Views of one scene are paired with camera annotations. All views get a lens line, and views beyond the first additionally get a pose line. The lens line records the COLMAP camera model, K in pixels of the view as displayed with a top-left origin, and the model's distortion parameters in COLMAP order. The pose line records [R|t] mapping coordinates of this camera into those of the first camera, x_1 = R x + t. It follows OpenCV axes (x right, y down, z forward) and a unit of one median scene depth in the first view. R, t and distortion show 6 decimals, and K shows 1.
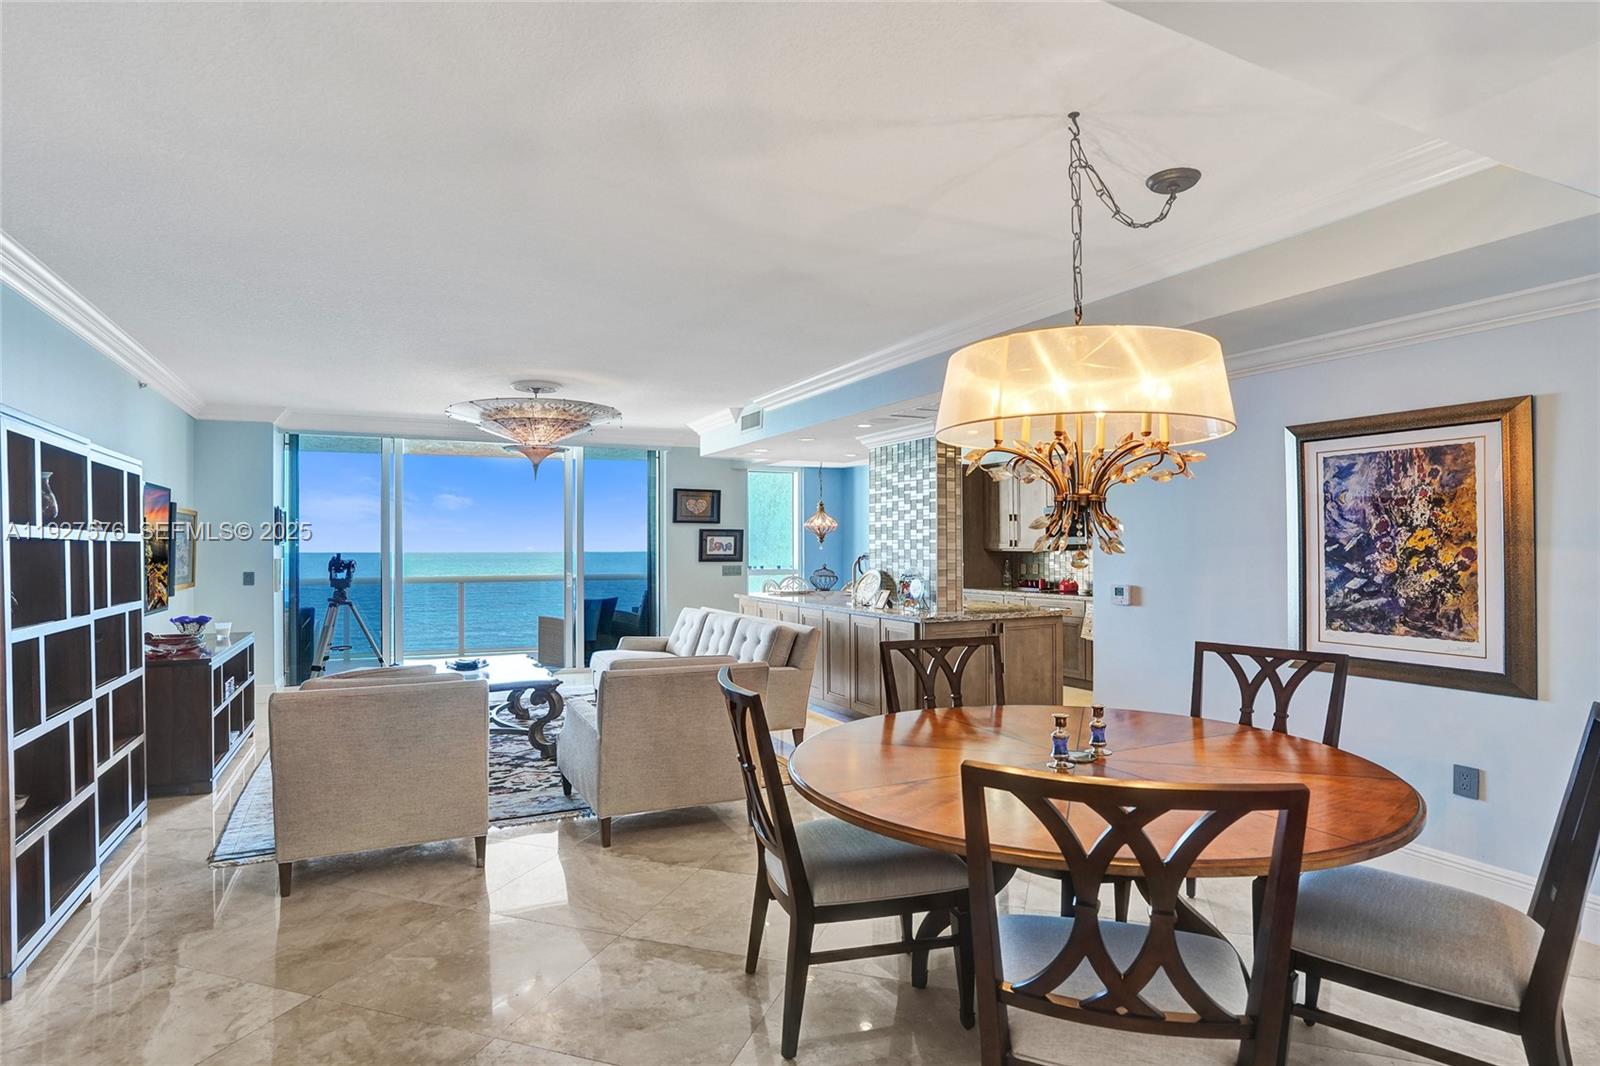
lens RADIAL K [[848.1, 0, 799.0], [0, 848.1, 518.7], [0, 0, 1]] dist [-0.057644, 0.029783]
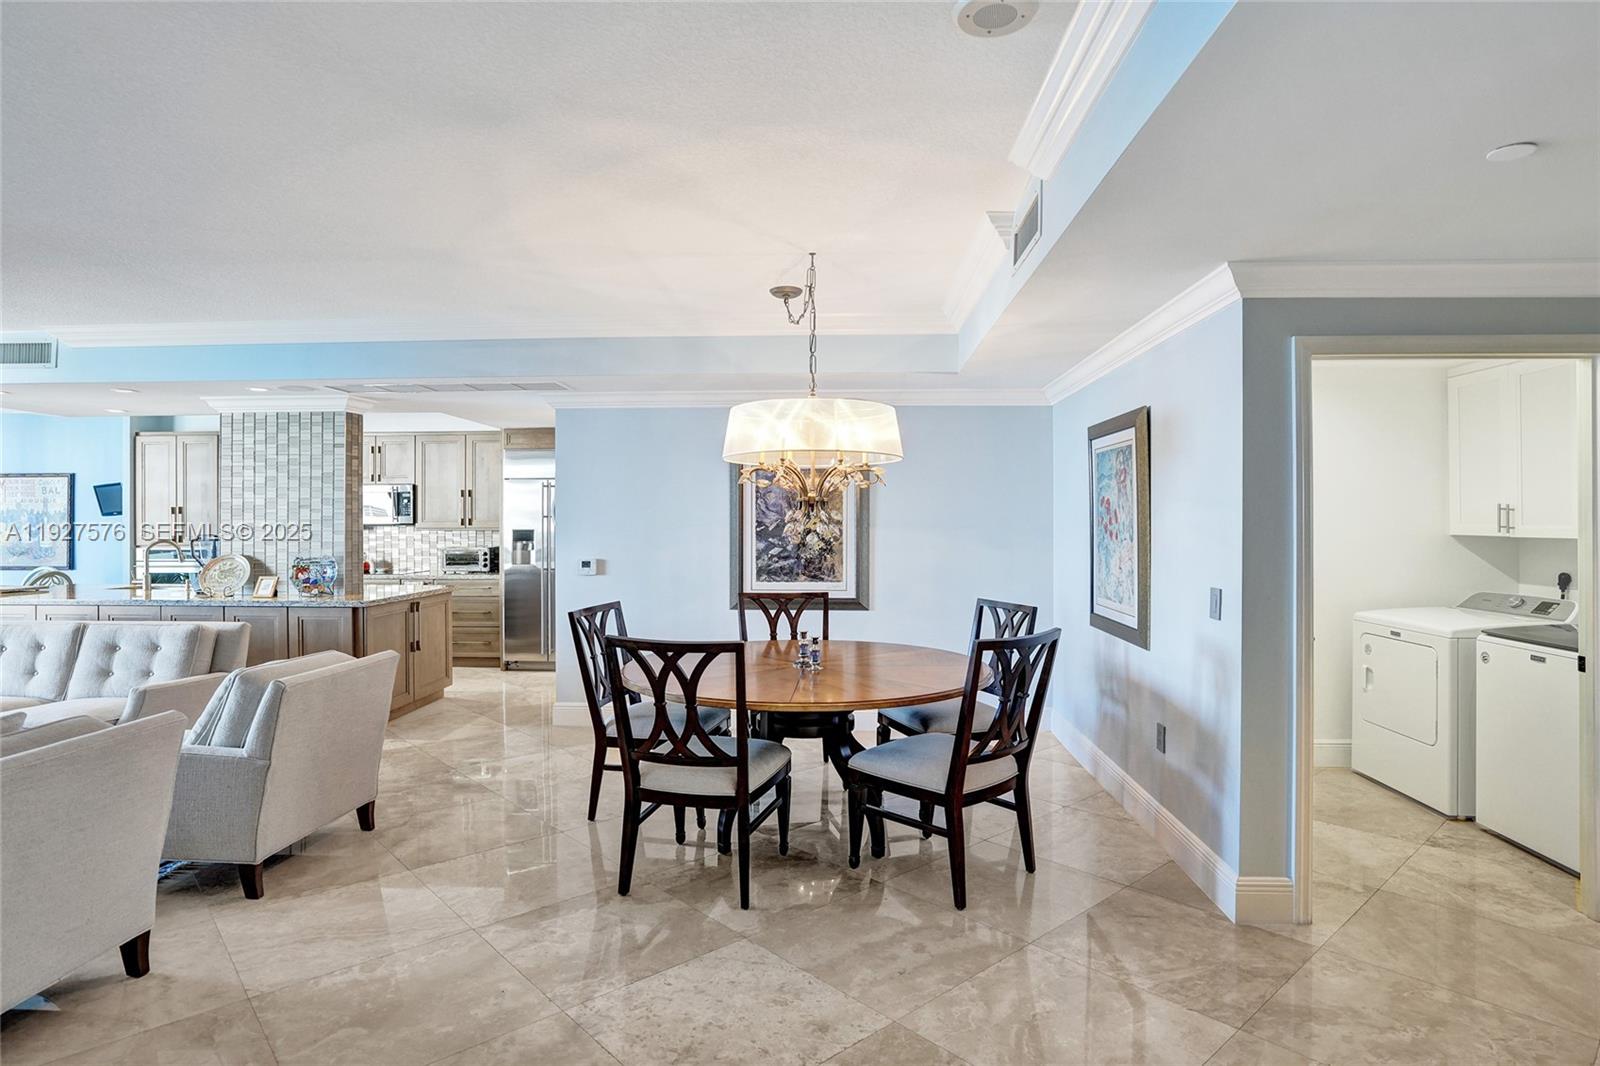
lens RADIAL K [[848.1, 0, 799.0], [0, 848.1, 518.7], [0, 0, 1]] dist [-0.057644, 0.029783]
pose [[0.495022, 0.004648, 0.868868, -0.356669], [-0.028029, 0.999551, 0.010622, -0.000898], [-0.868428, -0.029612, 0.494930, 0.084552]]
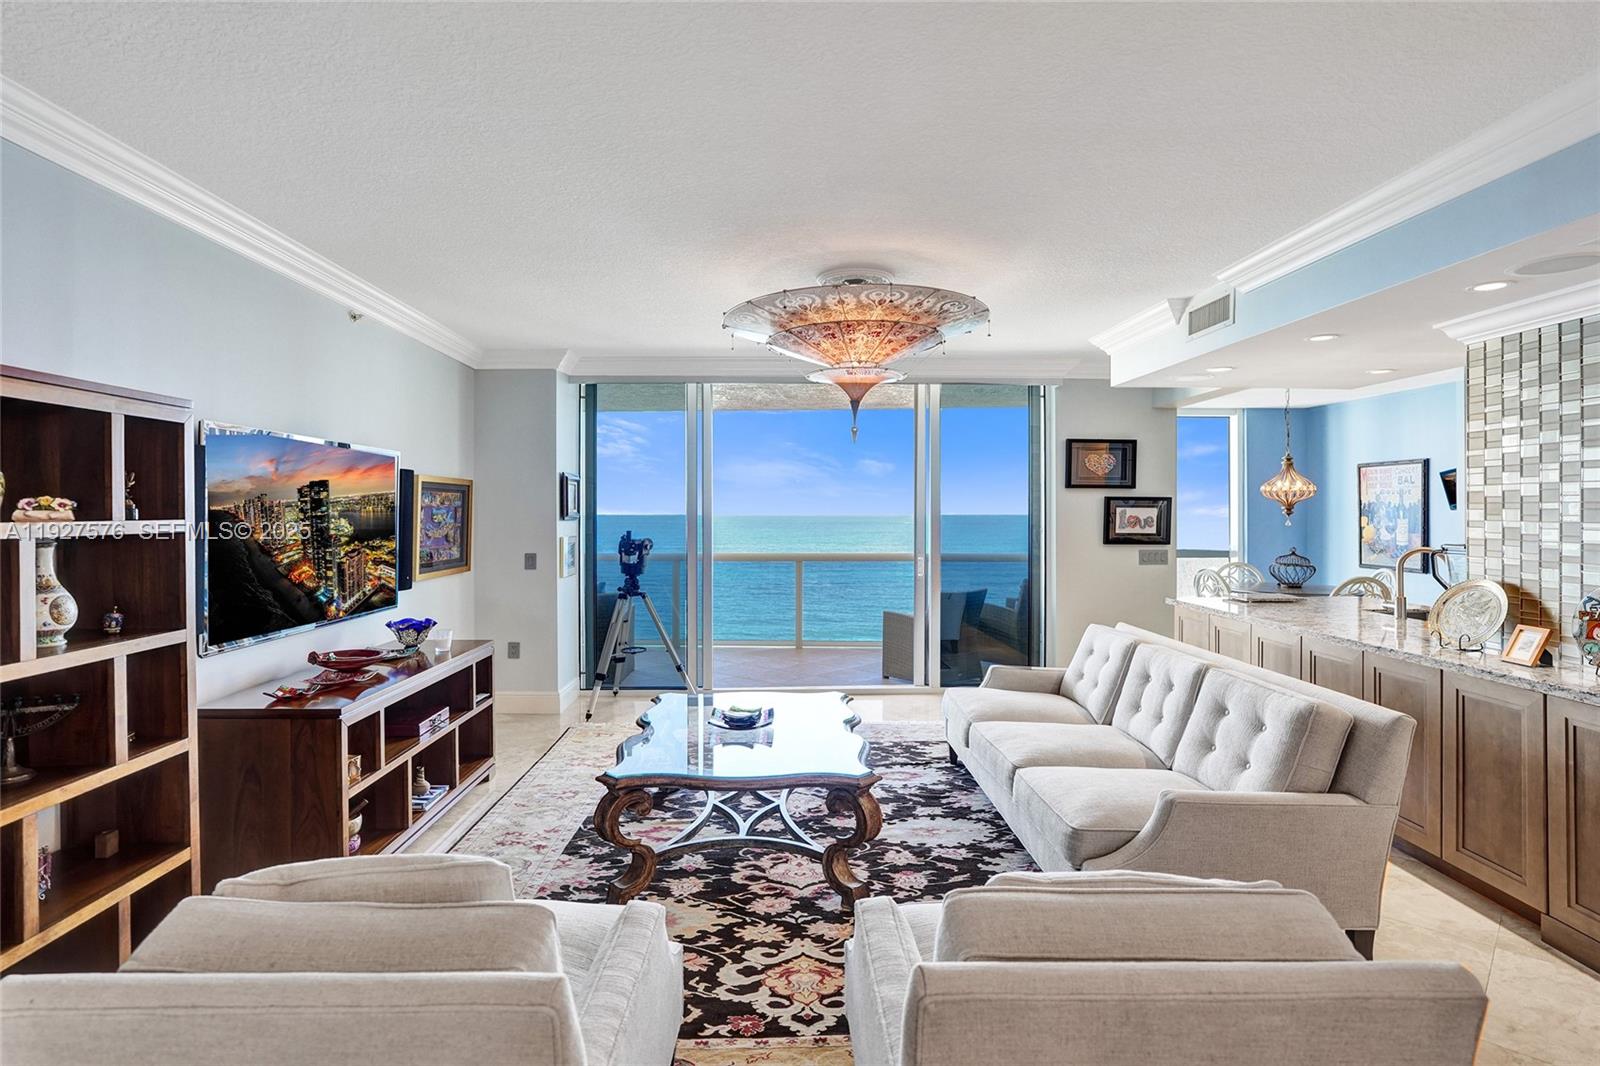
lens RADIAL K [[848.1, 0, 799.0], [0, 848.1, 518.7], [0, 0, 1]] dist [-0.057644, 0.029783]
pose [[0.906925, 0.007592, -0.421224, -0.074640], [0.010764, 0.999094, 0.041182, -0.001292], [0.421155, -0.041883, 0.906021, 0.373536]]
